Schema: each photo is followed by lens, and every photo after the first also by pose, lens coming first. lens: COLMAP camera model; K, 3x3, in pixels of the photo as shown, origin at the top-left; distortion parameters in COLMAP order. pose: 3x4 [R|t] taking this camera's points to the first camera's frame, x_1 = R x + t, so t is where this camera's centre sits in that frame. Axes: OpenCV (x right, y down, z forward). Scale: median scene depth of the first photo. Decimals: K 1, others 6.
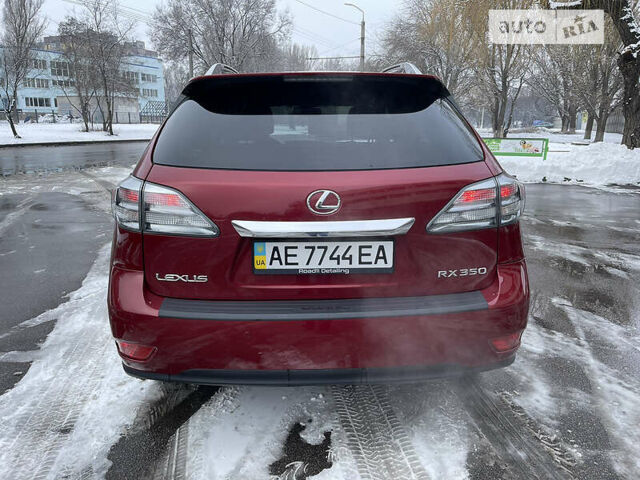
lens RADIAL K [[481.5, 0, 320.0], [0, 481.5, 240.0], [0, 0, 1]] dist [0.062309, -0.085972]
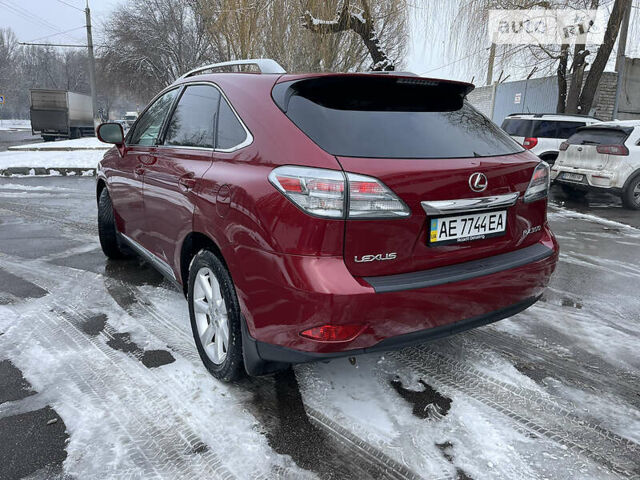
lens RADIAL K [[481.5, 0, 320.0], [0, 481.5, 240.0], [0, 0, 1]] dist [0.062309, -0.085972]
pose [[0.859255, -0.100691, 0.501540, -0.958877], [0.100048, 0.994581, 0.028269, -0.005725], [-0.501668, 0.025888, 0.864673, 0.108887]]
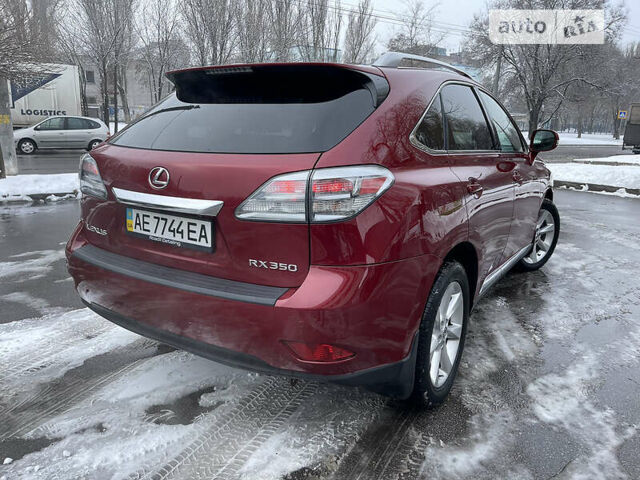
lens RADIAL K [[481.5, 0, 320.0], [0, 481.5, 240.0], [0, 0, 1]] dist [0.062309, -0.085972]
pose [[0.819917, 0.147527, -0.553148, 0.924533], [-0.155817, 0.987256, 0.032341, -0.029596], [0.550870, 0.059673, 0.832455, 0.261400]]
